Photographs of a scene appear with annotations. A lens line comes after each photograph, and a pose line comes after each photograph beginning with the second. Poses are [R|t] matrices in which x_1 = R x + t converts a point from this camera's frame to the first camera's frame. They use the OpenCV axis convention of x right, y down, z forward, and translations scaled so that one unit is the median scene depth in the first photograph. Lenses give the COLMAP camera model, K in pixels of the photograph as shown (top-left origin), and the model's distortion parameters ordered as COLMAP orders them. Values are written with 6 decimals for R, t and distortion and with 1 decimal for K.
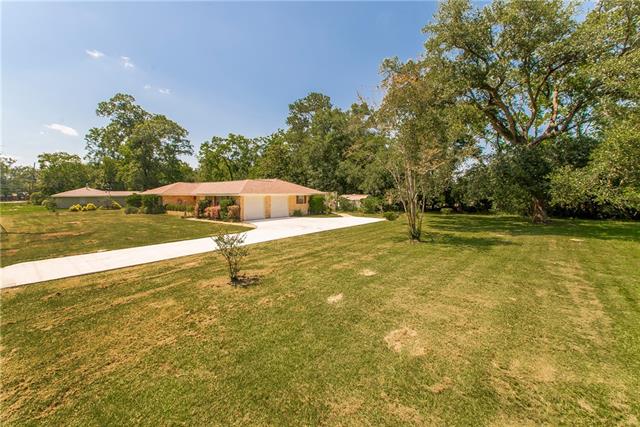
lens RADIAL K [[277.3, 0, 318.9], [0, 277.3, 194.2], [0, 0, 1]] dist [-0.000878, -0.000086]
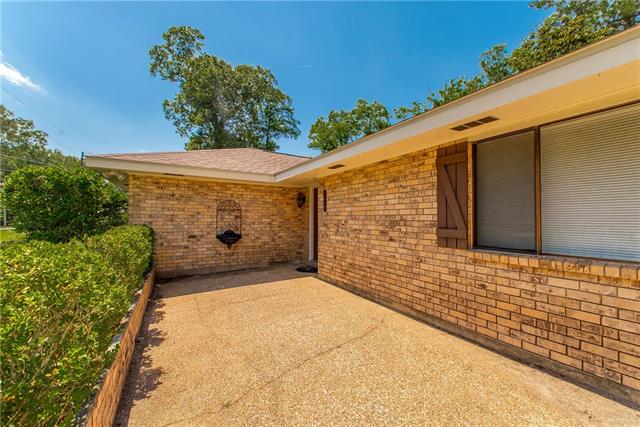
lens RADIAL K [[231.4, 0, 320.0], [0, 231.4, 213.5], [0, 0, 1]] dist [0.000478, -0.000021]
pose [[0.942102, -0.006397, -0.335264, -0.312577], [-0.000384, 0.999797, -0.020156, 0.022686], [0.335325, 0.019118, 0.941908, 0.696935]]
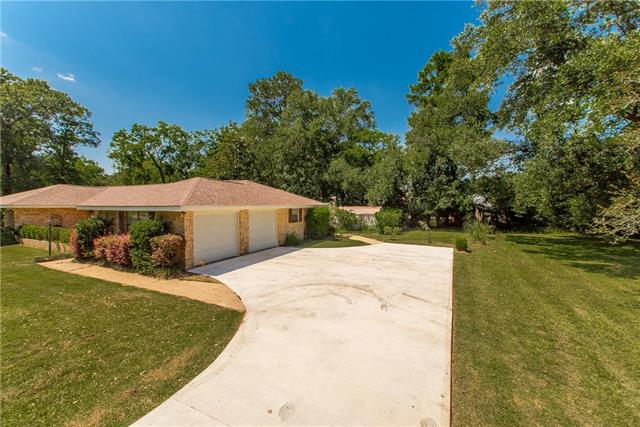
lens RADIAL K [[255.0, 0, 320.0], [0, 255.0, 213.5], [0, 0, 1]] dist [-0.000288, -0.000250]
pose [[0.971148, -0.006000, 0.238400, -0.096332], [-0.002381, 0.999390, 0.034849, -0.002595], [-0.238464, -0.034411, 0.970542, 0.314806]]
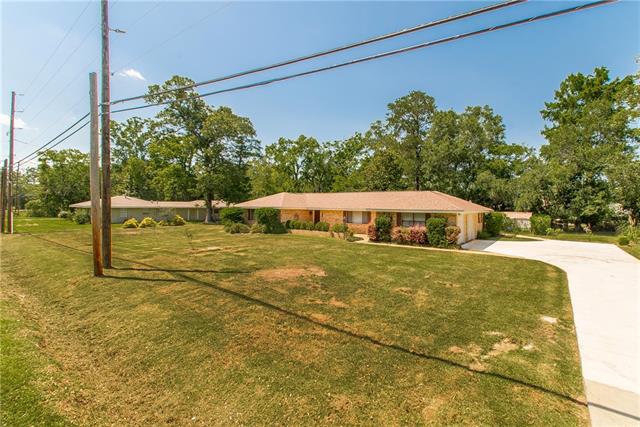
lens RADIAL K [[290.7, 0, 346.1], [0, 290.7, 211.2], [0, 0, 1]] dist [0.000592, -0.000462]
pose [[0.993342, 0.017004, 0.113939, -0.368009], [-0.018323, 0.999777, 0.010537, -0.001068], [-0.113735, -0.012555, 0.993432, 0.146036]]
